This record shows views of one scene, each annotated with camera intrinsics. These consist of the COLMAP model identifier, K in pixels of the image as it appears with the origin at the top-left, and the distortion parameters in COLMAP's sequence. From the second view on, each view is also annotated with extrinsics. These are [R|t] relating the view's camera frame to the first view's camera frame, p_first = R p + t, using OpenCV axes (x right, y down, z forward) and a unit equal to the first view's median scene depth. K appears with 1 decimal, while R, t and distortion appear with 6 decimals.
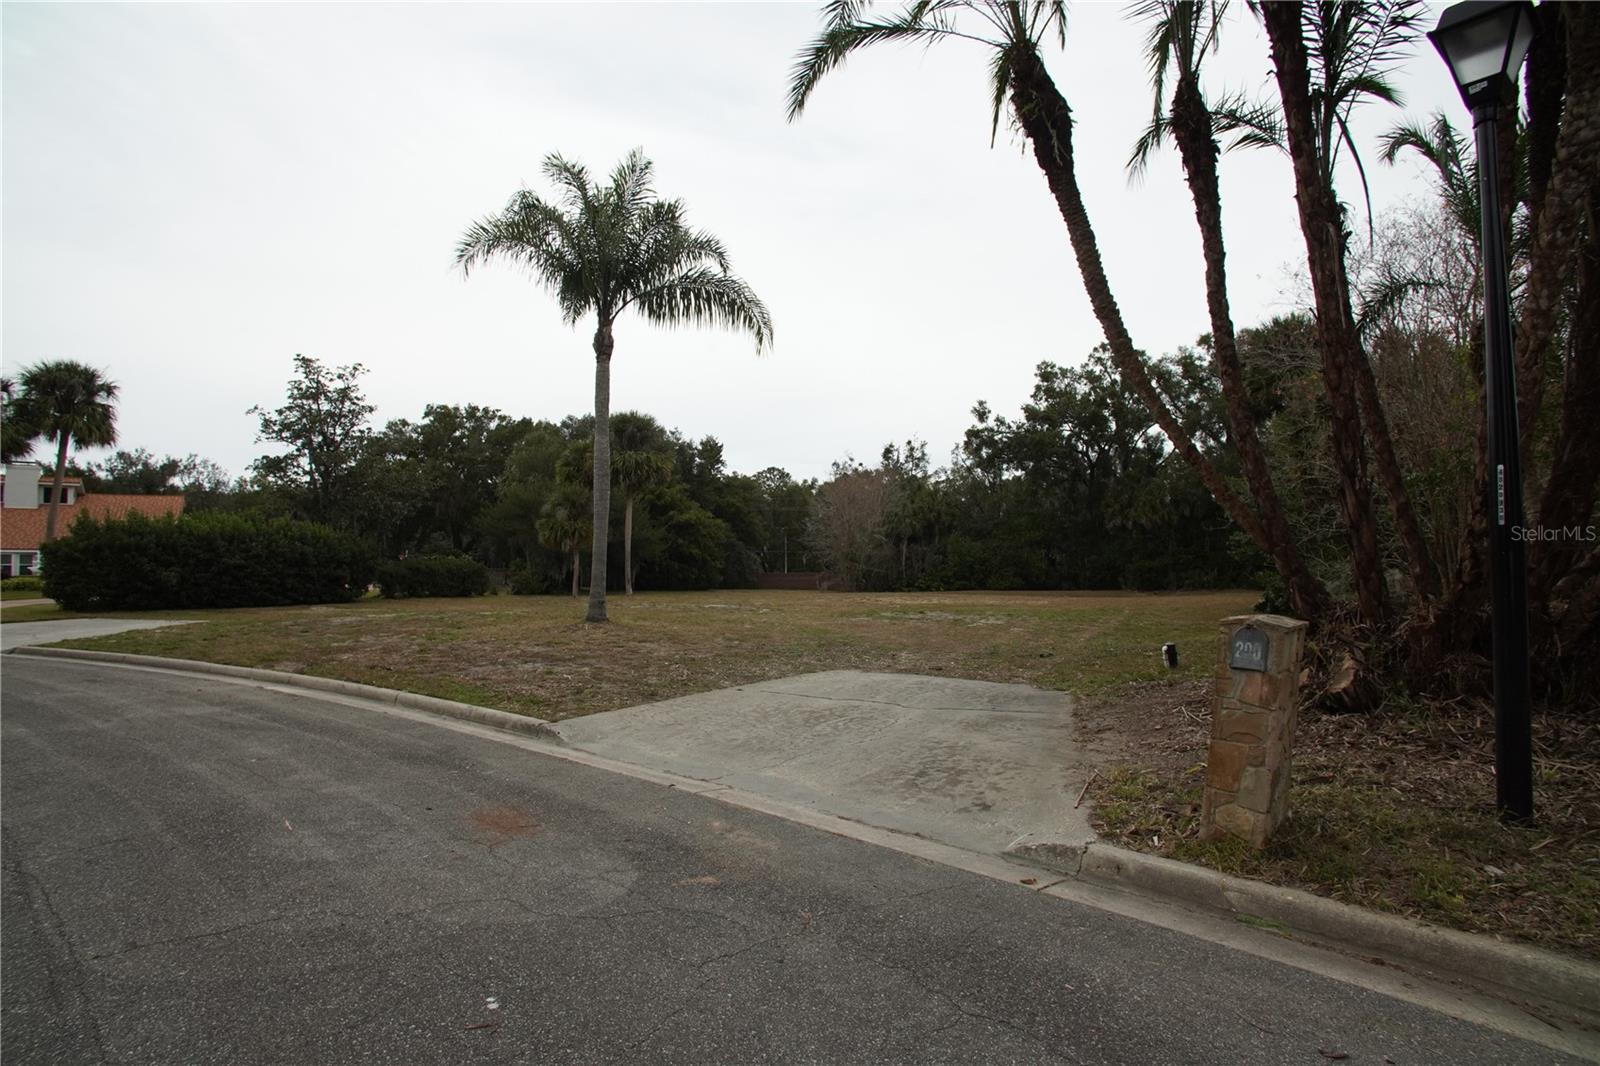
lens RADIAL K [[850.3, 0, 797.5], [0, 850.3, 547.6], [0, 0, 1]] dist [-0.088195, 0.017710]
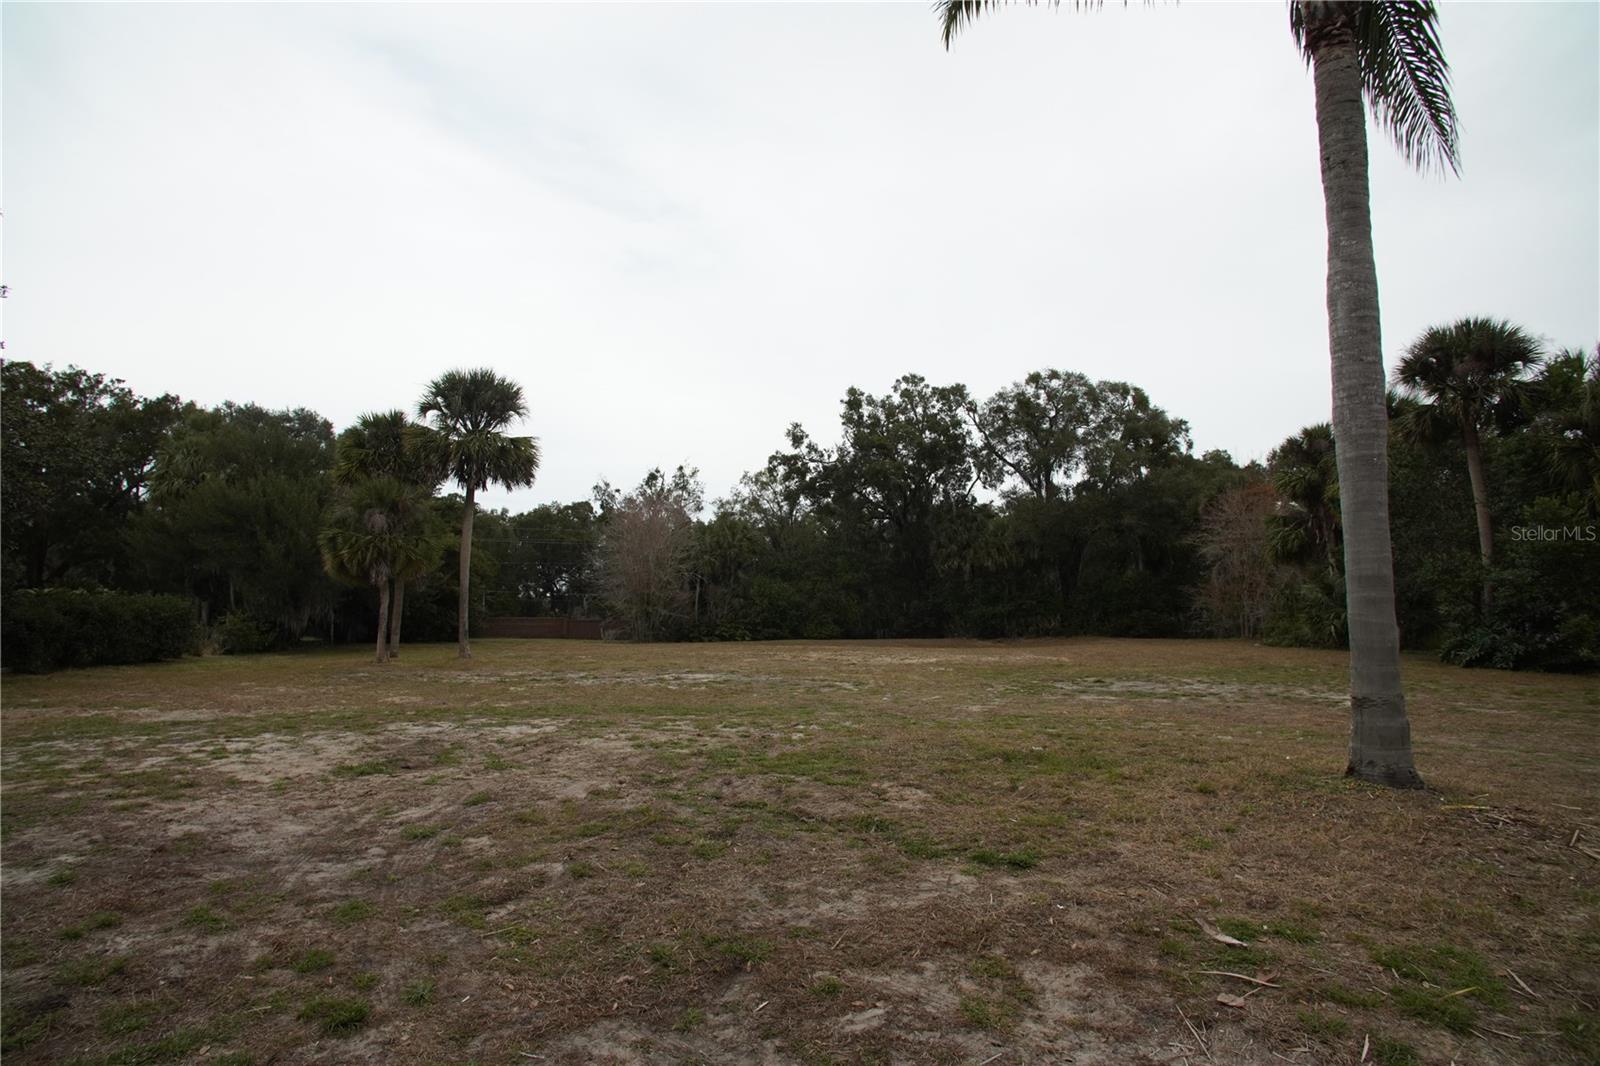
lens RADIAL K [[850.3, 0, 793.0], [0, 850.3, 546.6], [0, 0, 1]] dist [-0.088195, 0.017710]
pose [[0.906113, 0.034543, 0.421622, -0.153335], [-0.012206, 0.998380, -0.055565, 0.003643], [-0.422859, 0.045202, 0.905067, 0.206741]]
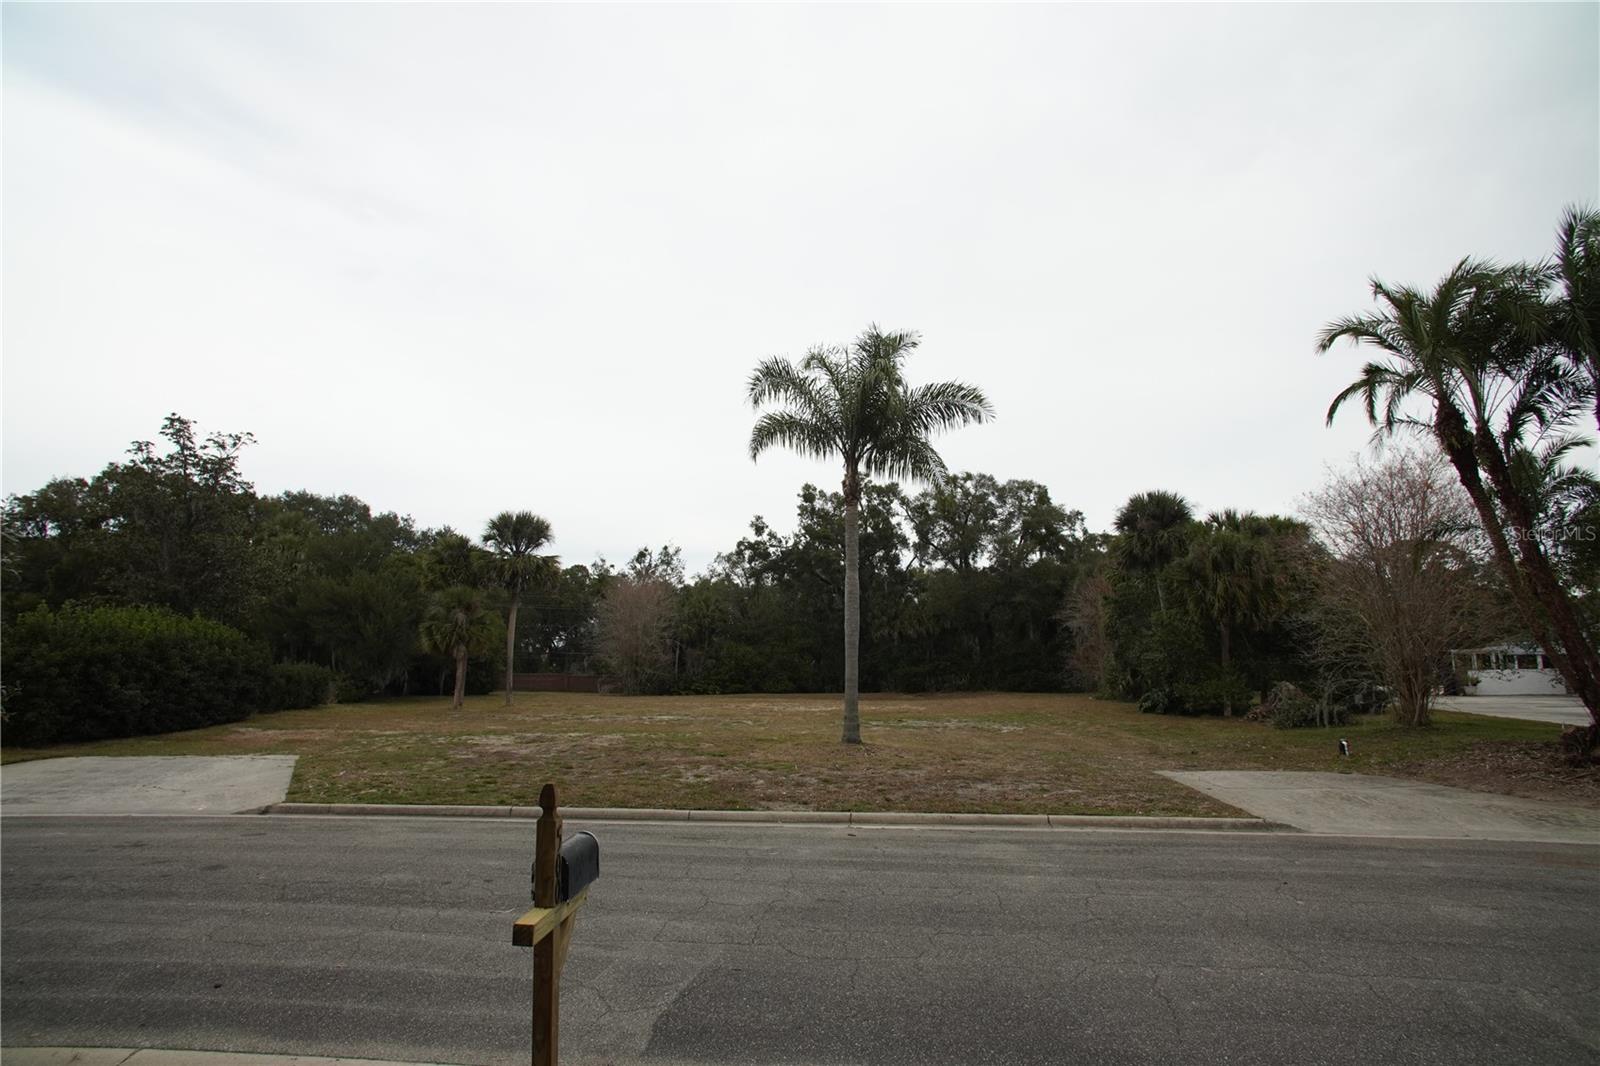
lens RADIAL K [[850.3, 0, 800.9], [0, 850.3, 544.5], [0, 0, 1]] dist [-0.088195, 0.017710]
pose [[0.898188, 0.064008, 0.434926, -0.204023], [-0.013249, 0.992835, -0.118754, -0.009129], [-0.439411, 0.100901, 0.892601, 0.010224]]
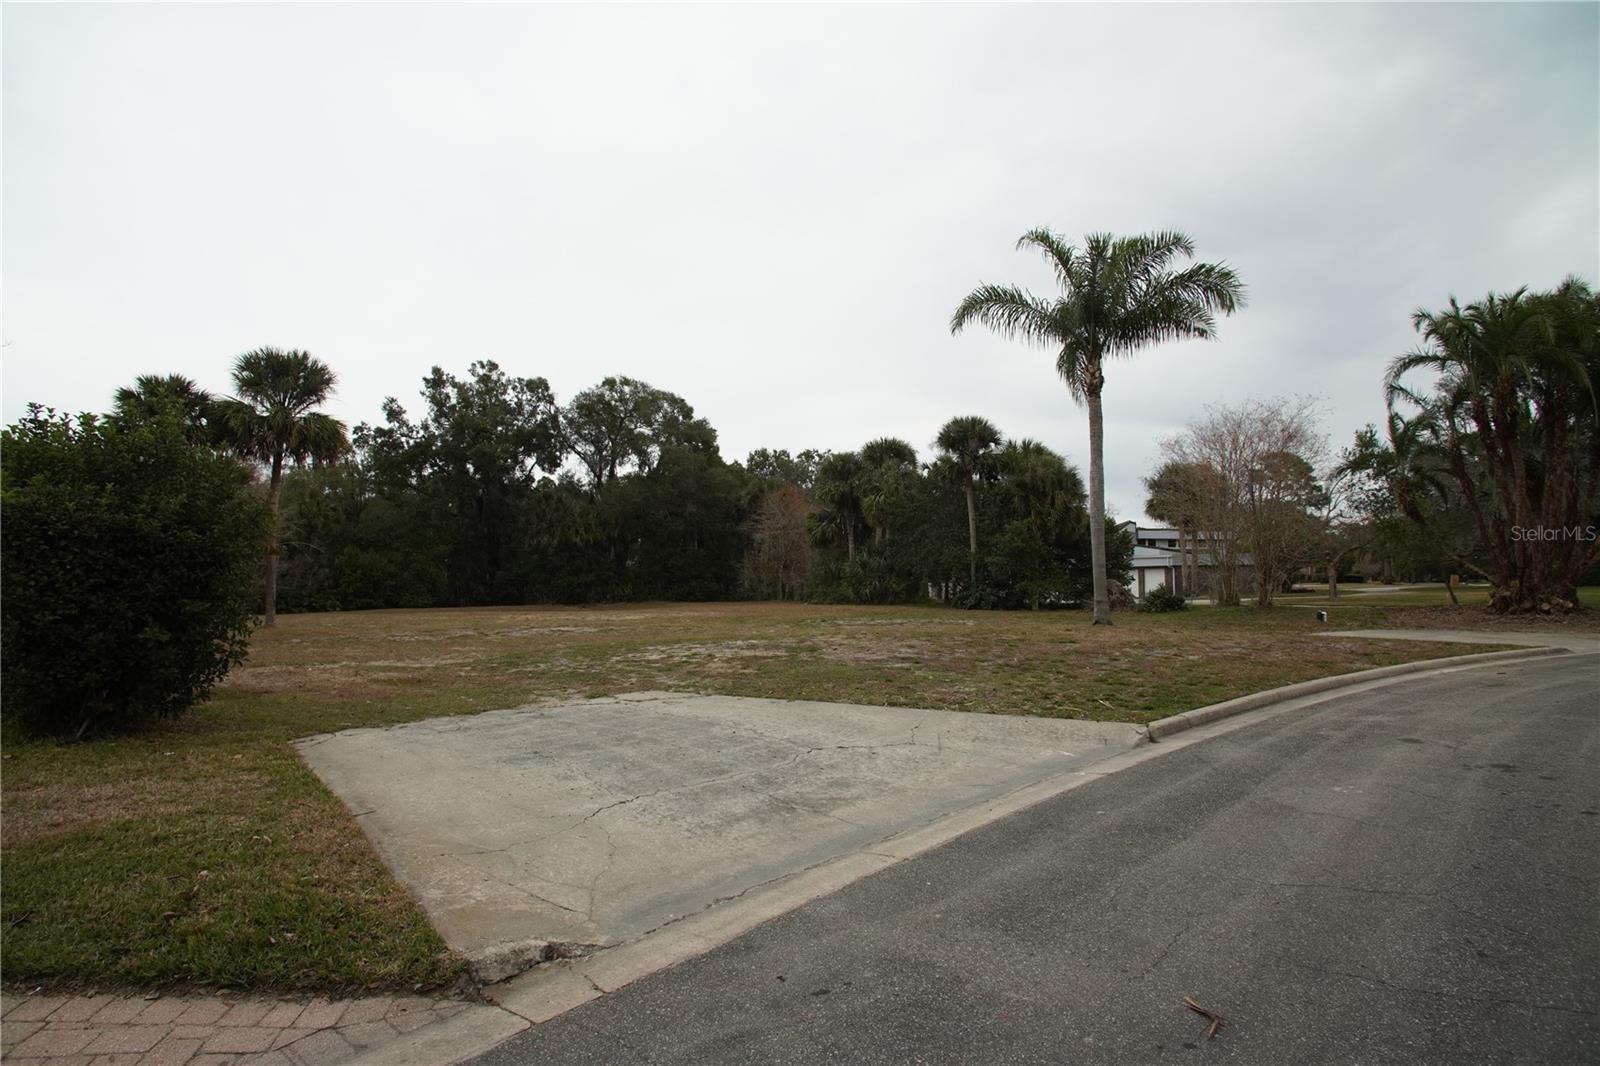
lens RADIAL K [[850.3, 0, 784.4], [0, 850.3, 541.7], [0, 0, 1]] dist [-0.088195, 0.017710]
pose [[0.469526, 0.039727, 0.882024, -0.361898], [-0.015363, 0.999204, -0.036827, 0.005545], [-0.882785, 0.003741, 0.469763, 0.214429]]
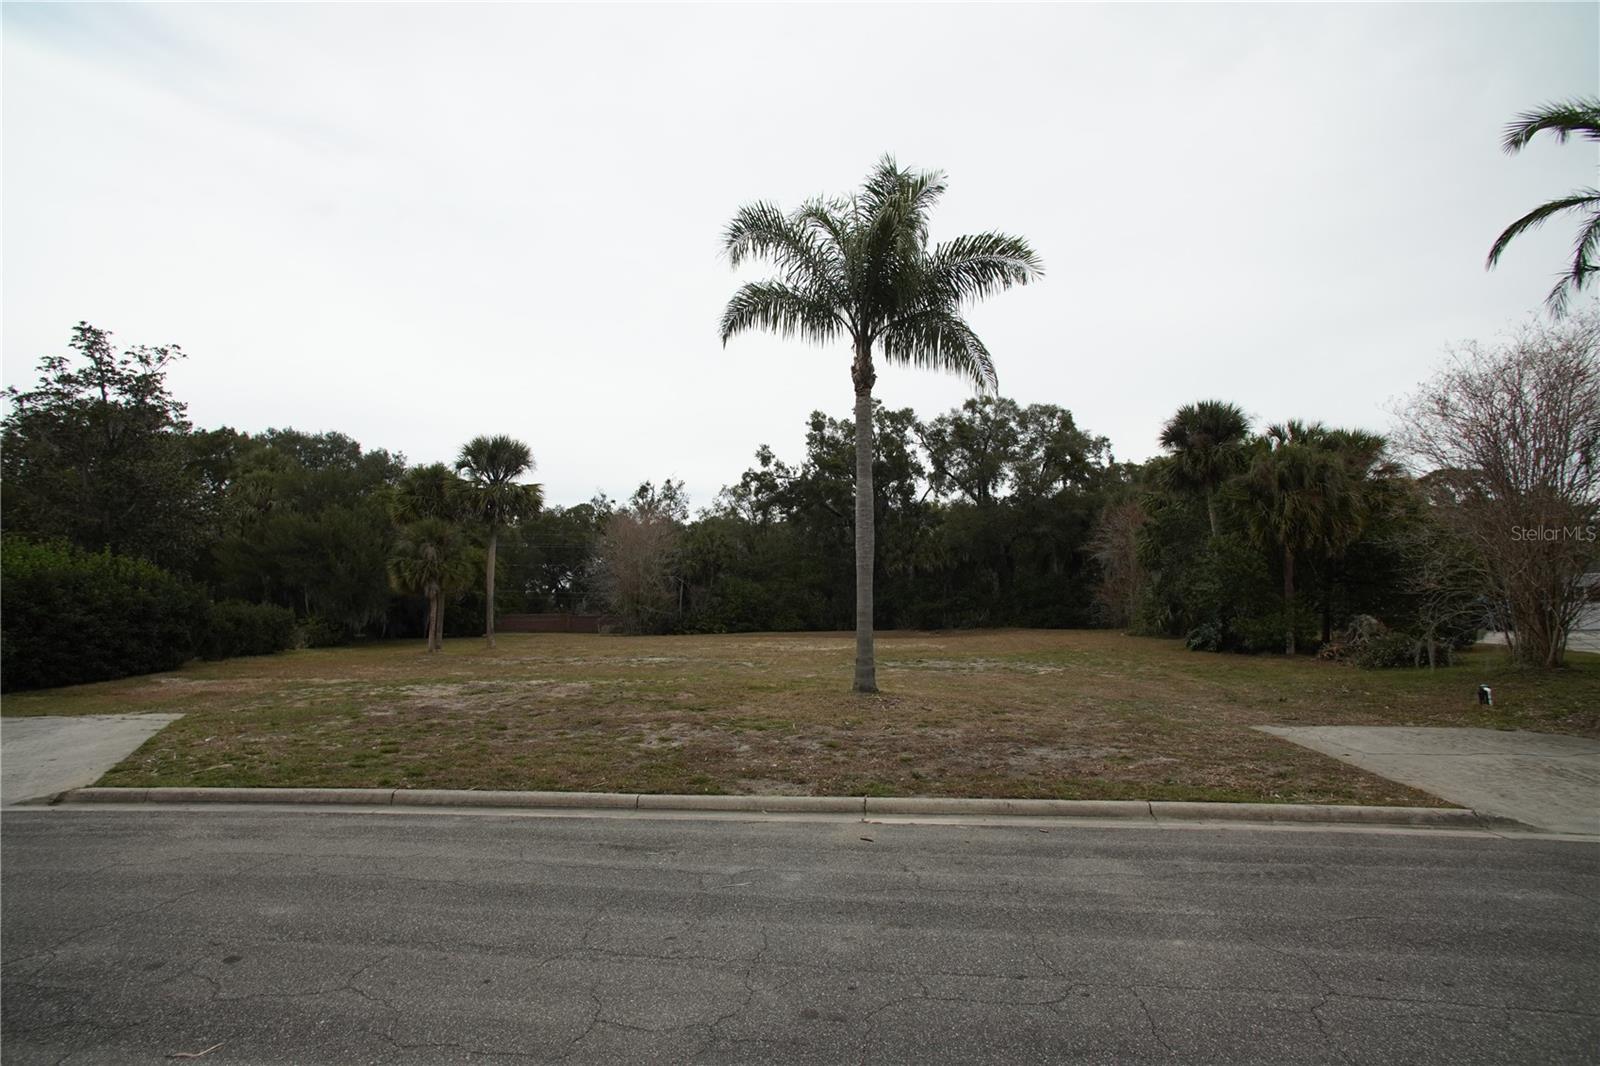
lens RADIAL K [[850.3, 0, 795.5], [0, 850.3, 545.2], [0, 0, 1]] dist [-0.088195, 0.017710]
pose [[0.907444, 0.022692, 0.419559, -0.175246], [-0.003464, 0.998911, -0.046533, -0.005819], [-0.420158, 0.040773, 0.906534, 0.061225]]
